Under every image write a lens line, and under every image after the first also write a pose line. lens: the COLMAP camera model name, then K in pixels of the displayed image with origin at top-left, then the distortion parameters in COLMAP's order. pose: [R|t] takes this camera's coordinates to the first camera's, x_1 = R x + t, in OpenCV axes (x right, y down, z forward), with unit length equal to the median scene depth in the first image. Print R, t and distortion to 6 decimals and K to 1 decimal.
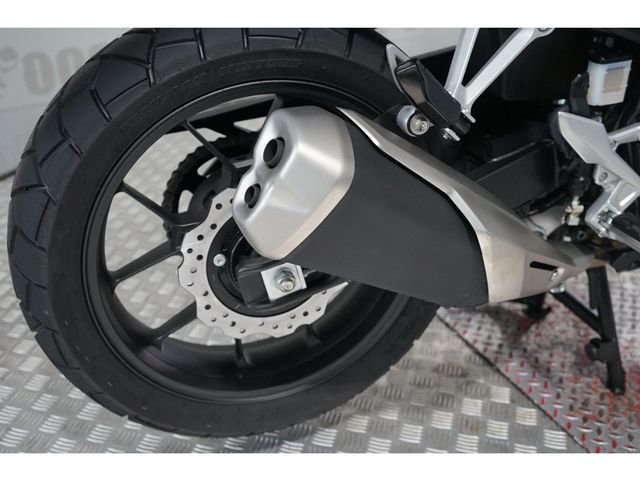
lens RADIAL K [[740.8, 0, 320.0], [0, 740.8, 240.0], [0, 0, 1]] dist [0.011830, -0.018238]
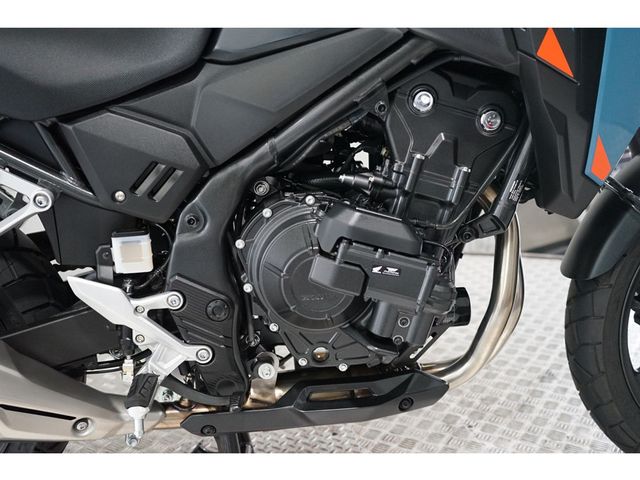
lens RADIAL K [[740.8, 0, 320.0], [0, 740.8, 240.0], [0, 0, 1]] dist [0.011830, -0.018238]
pose [[0.953287, 0.047456, -0.298314, 1.079785], [-0.114663, 0.970514, -0.212025, -0.029015], [0.279456, 0.236326, 0.930620, 0.028236]]
